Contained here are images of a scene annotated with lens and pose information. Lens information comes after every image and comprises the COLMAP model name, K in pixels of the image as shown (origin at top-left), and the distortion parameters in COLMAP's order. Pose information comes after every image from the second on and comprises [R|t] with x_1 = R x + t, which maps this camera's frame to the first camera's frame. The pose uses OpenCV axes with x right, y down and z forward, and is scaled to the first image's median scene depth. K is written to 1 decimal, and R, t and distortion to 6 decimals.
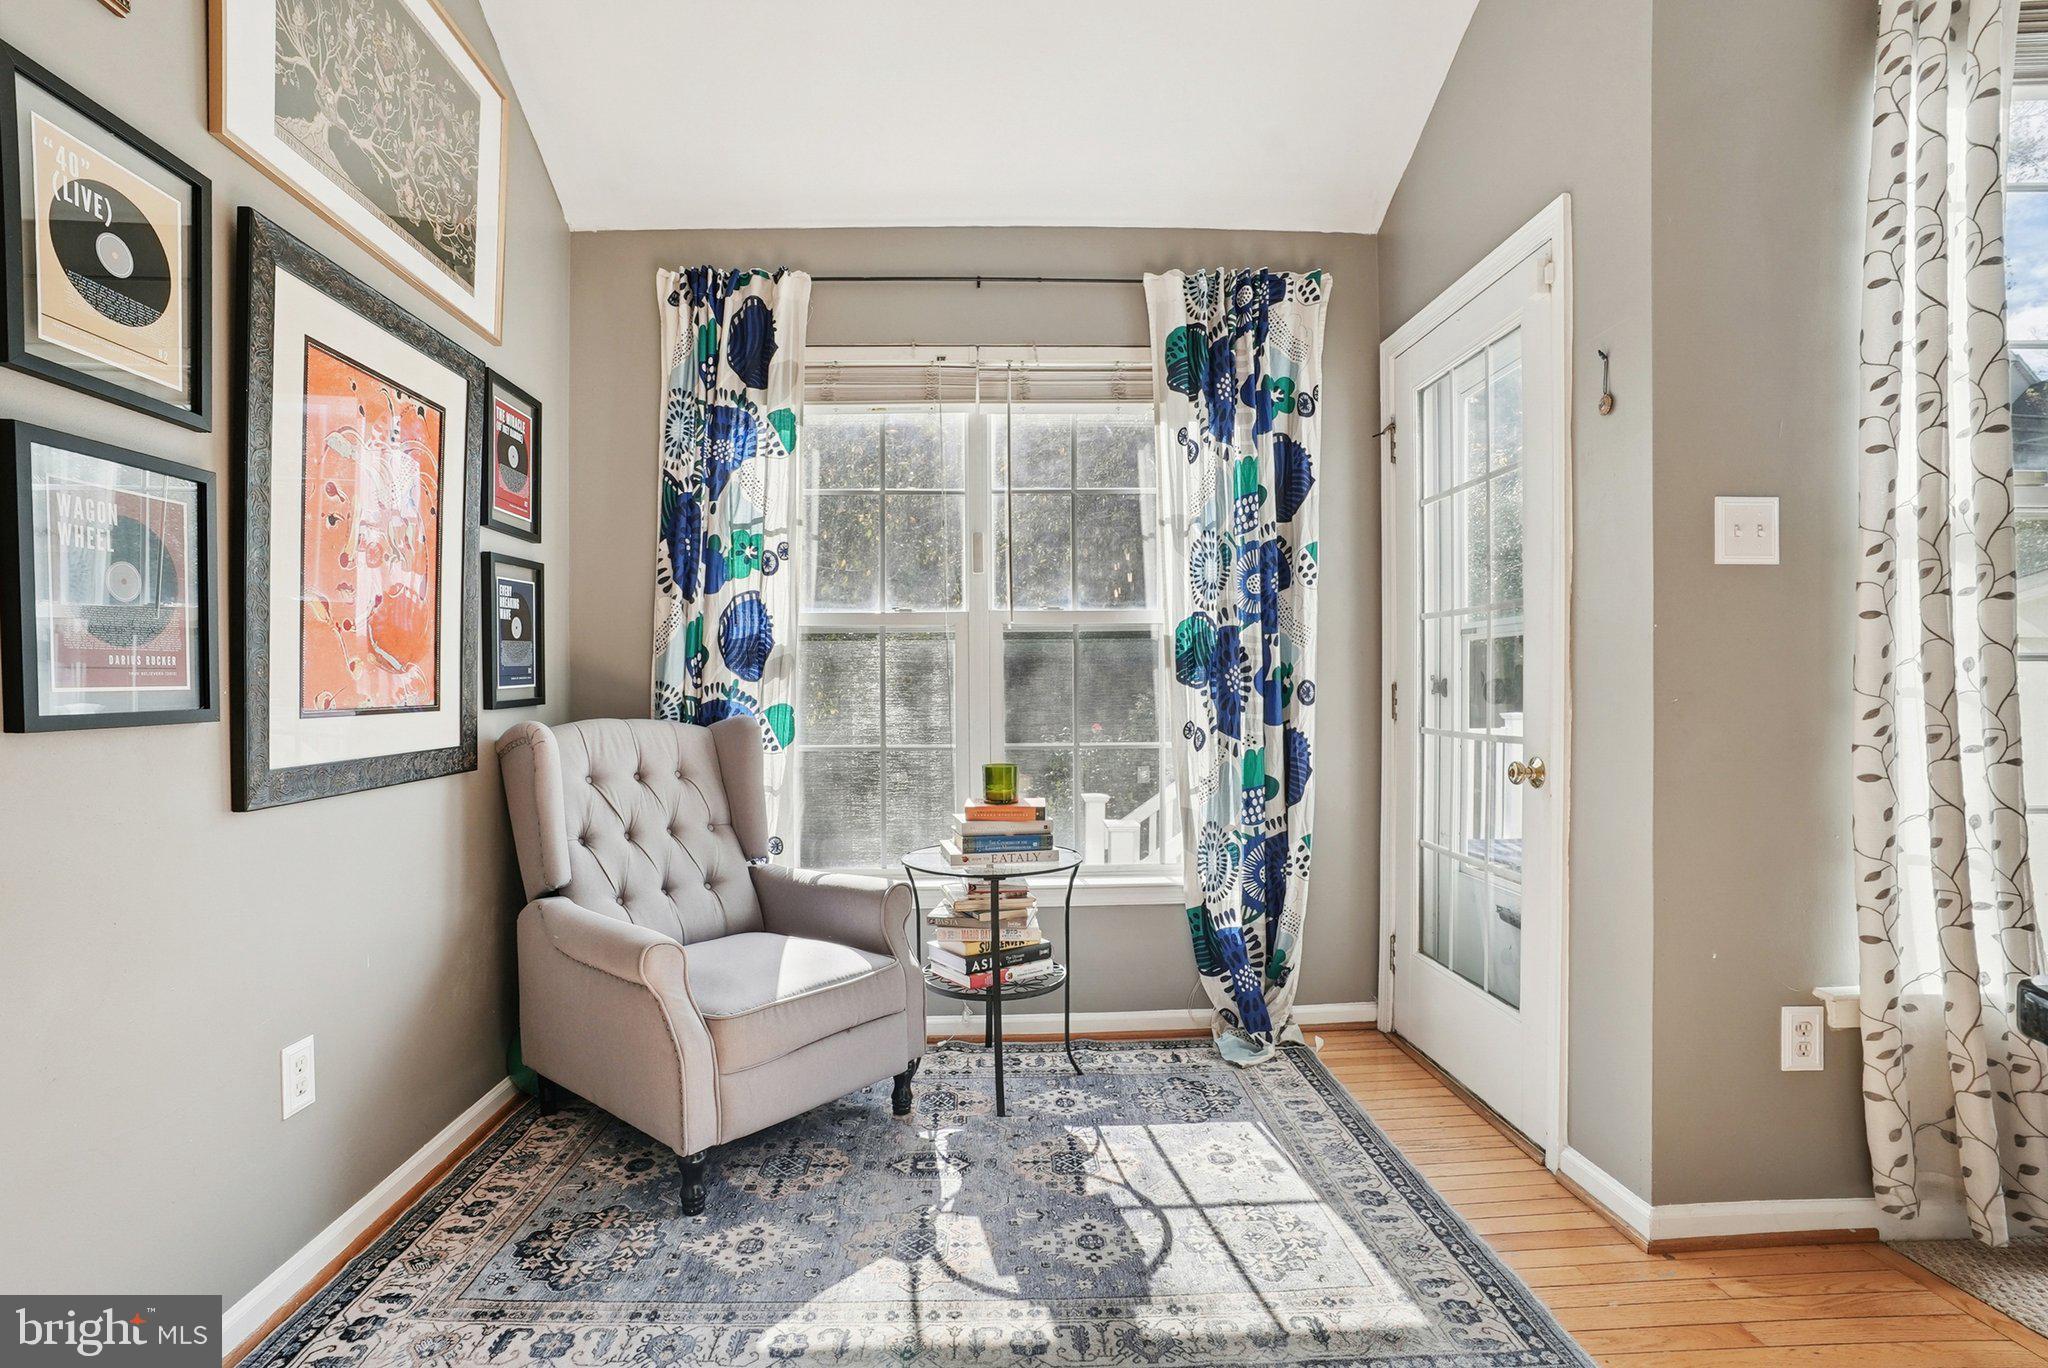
lens RADIAL K [[982.1, 0, 1022.6], [0, 982.1, 711.2], [0, 0, 1]] dist [-0.086386, 0.043520]
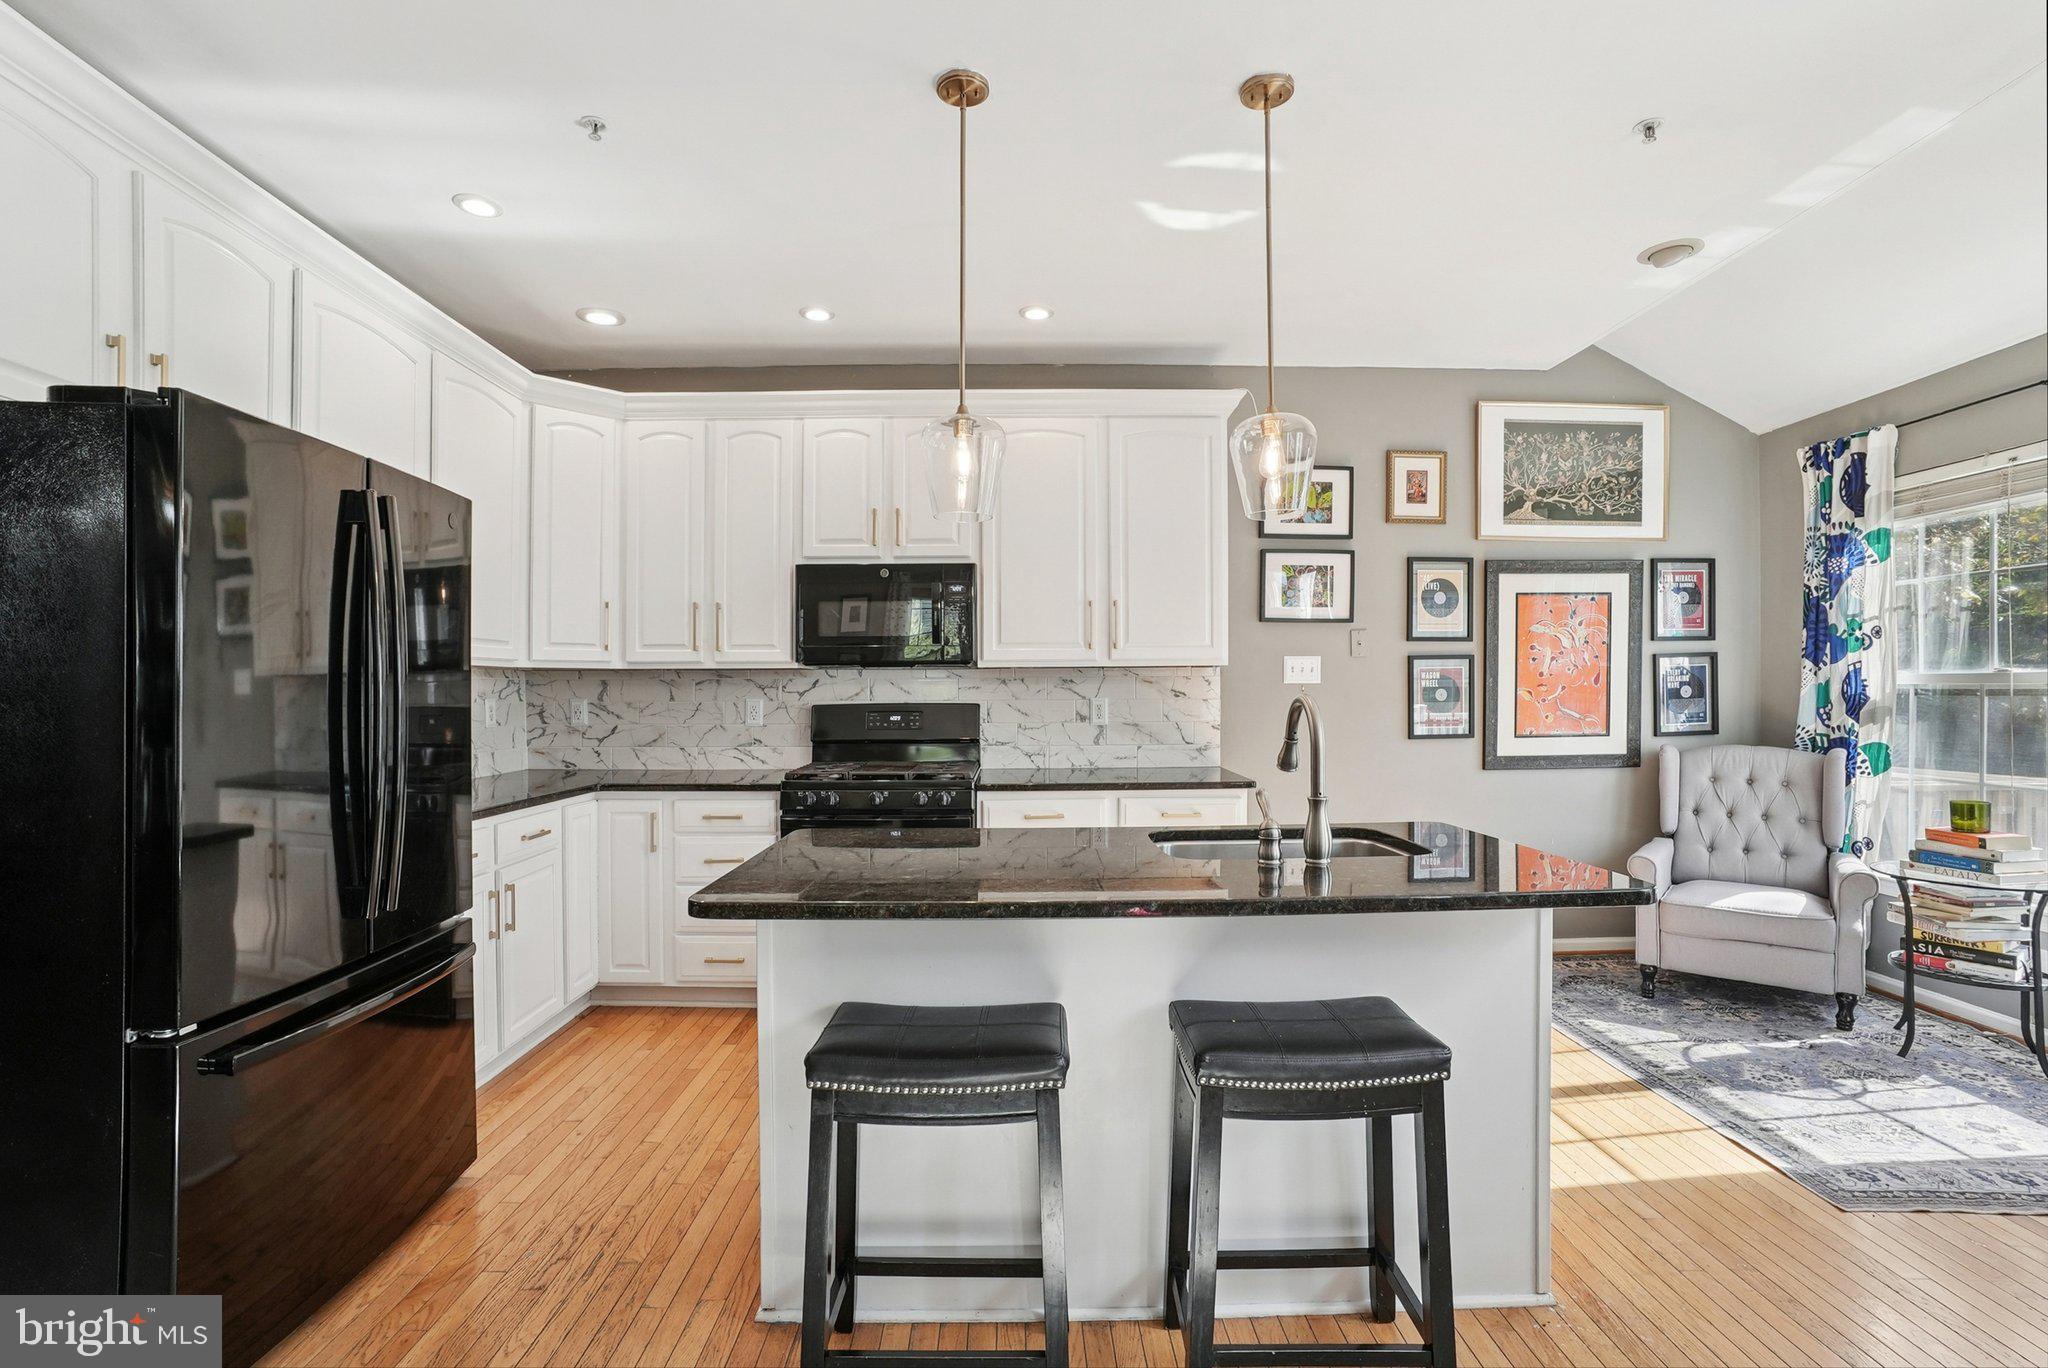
lens RADIAL K [[982.1, 0, 1022.6], [0, 982.1, 711.2], [0, 0, 1]] dist [-0.086386, 0.043520]
pose [[-0.021420, 0.029796, -0.999326, 1.368312], [-0.018050, 0.999381, 0.030185, -0.086584], [0.999608, 0.018684, -0.020869, -0.220584]]
